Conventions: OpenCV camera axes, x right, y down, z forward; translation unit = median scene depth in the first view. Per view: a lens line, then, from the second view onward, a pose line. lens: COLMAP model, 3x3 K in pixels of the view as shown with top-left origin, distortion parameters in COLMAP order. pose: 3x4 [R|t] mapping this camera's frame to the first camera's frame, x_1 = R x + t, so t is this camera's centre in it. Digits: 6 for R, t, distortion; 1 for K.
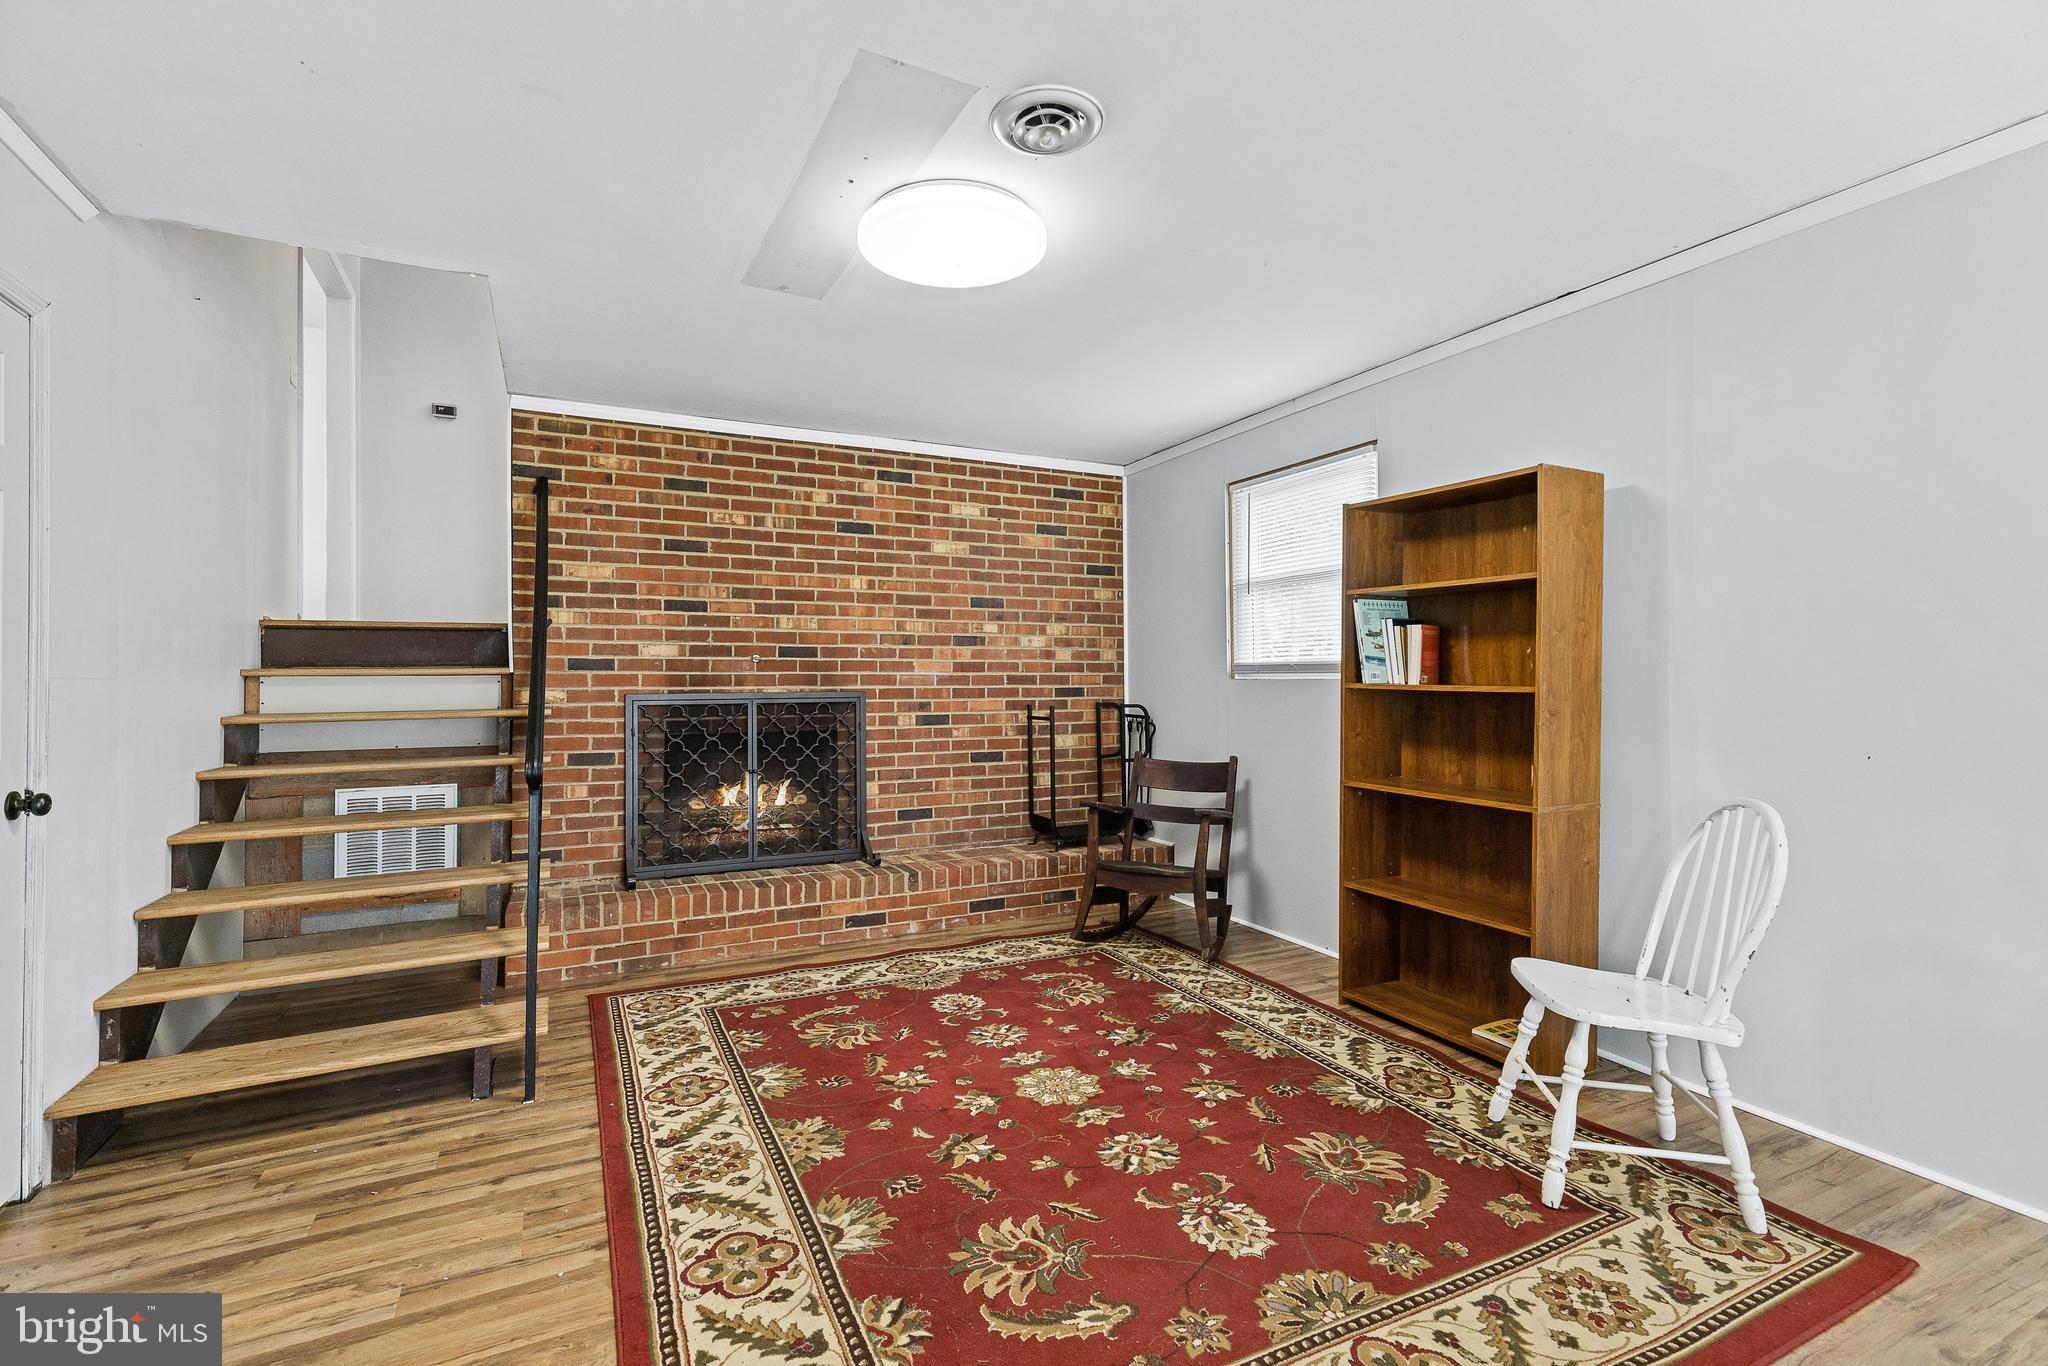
lens RADIAL K [[943.3, 0, 1016.3], [0, 943.3, 678.2], [0, 0, 1]] dist [0.011443, -0.000722]
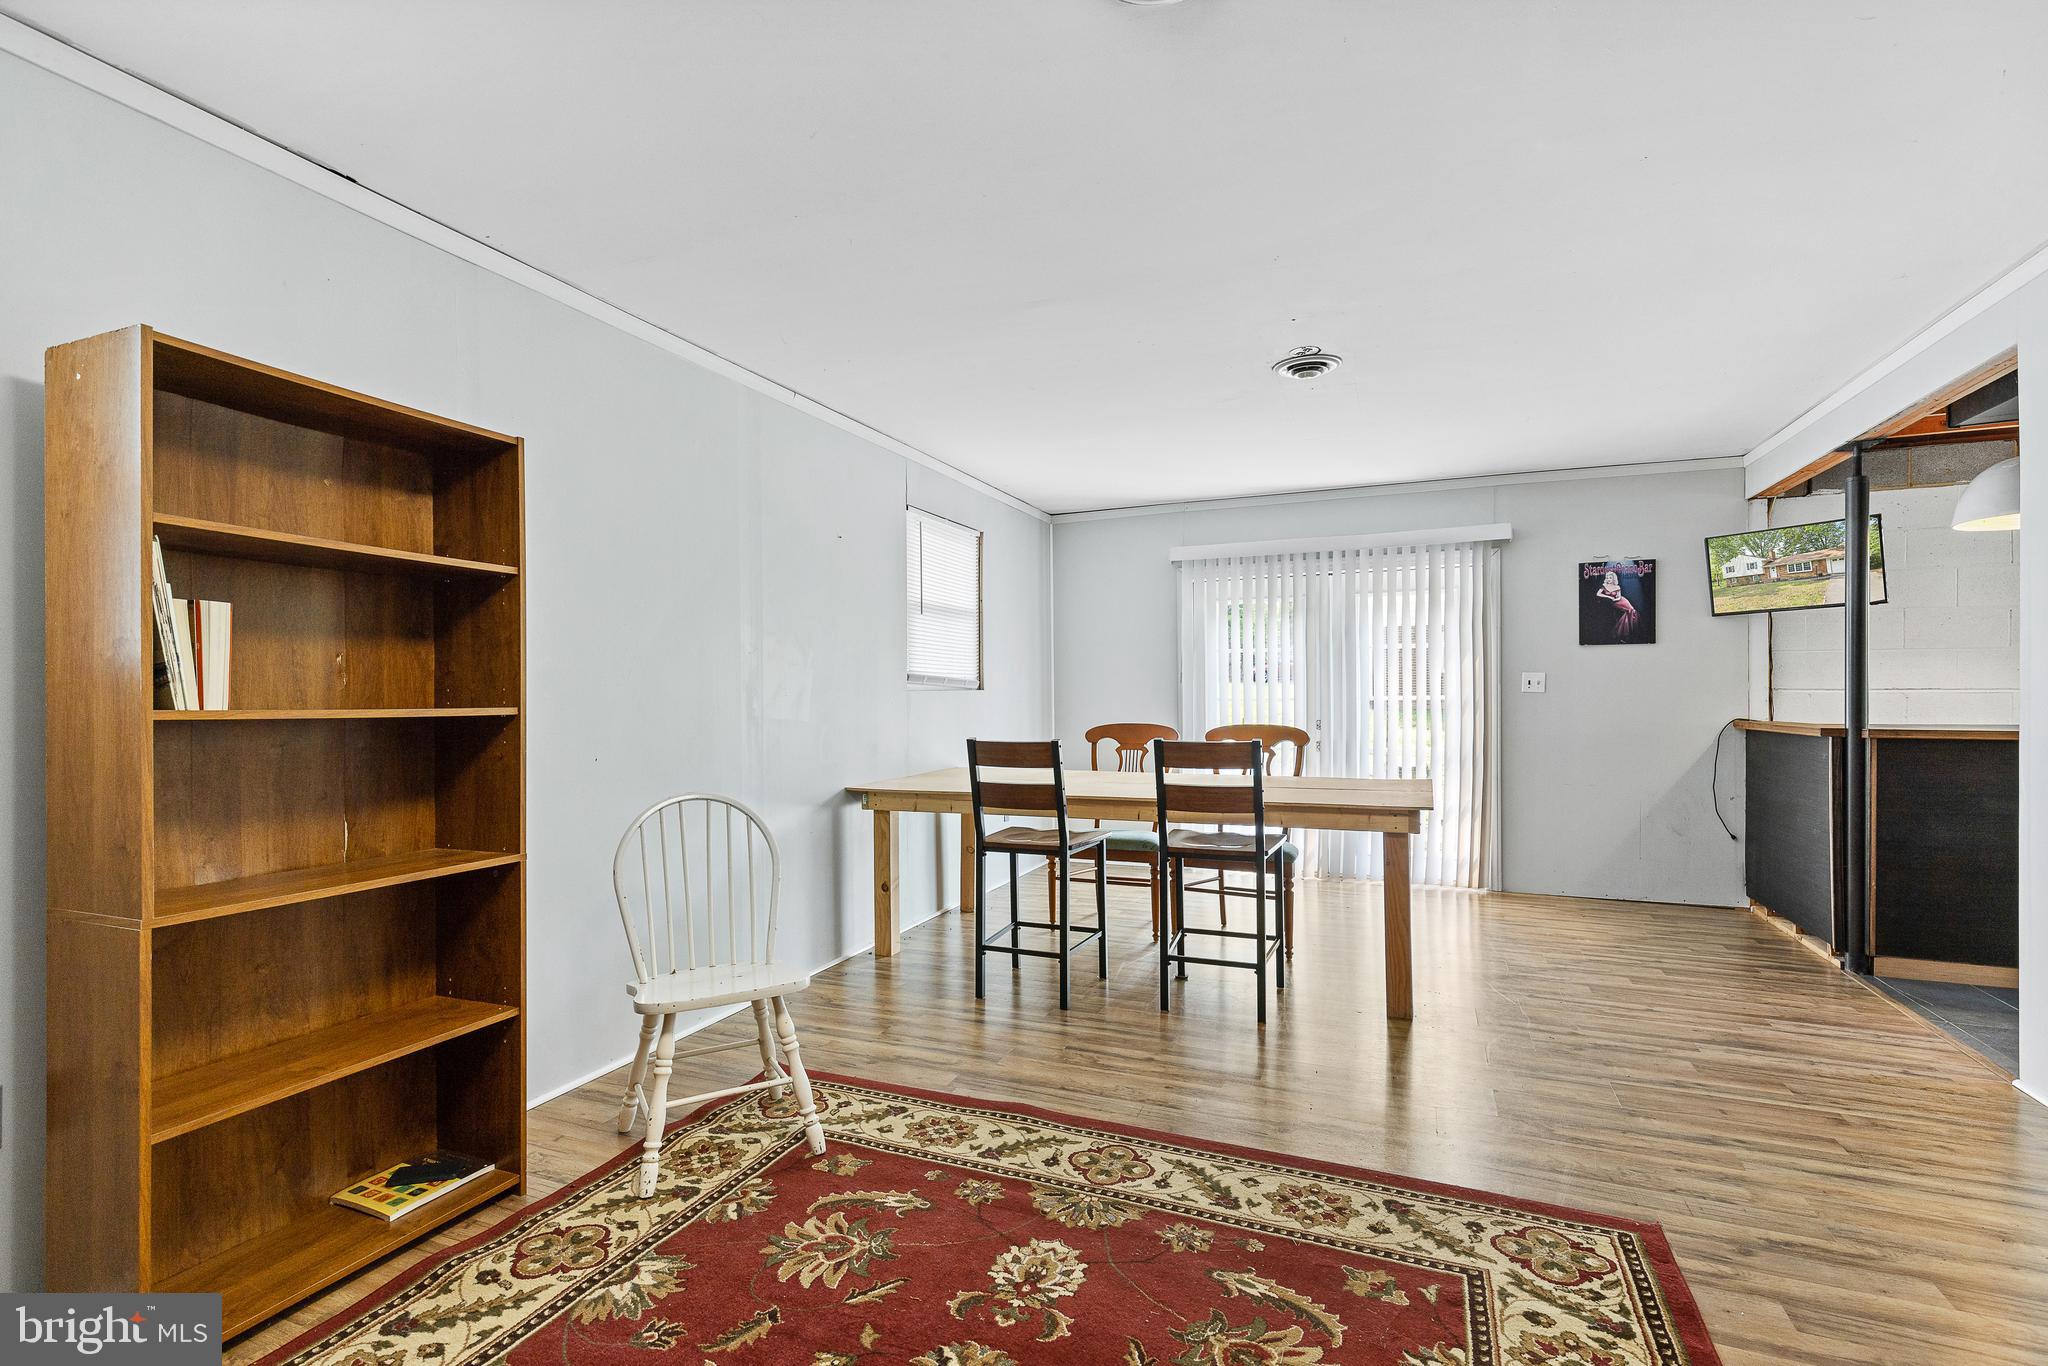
lens RADIAL K [[943.3, 0, 1019.9], [0, 943.3, 685.3], [0, 0, 1]] dist [0.011443, -0.000722]
pose [[-0.650609, 0.008377, 0.759367, -0.419865], [0.007880, 0.999960, -0.004280, -0.003916], [-0.759372, 0.003199, -0.650649, 1.389686]]
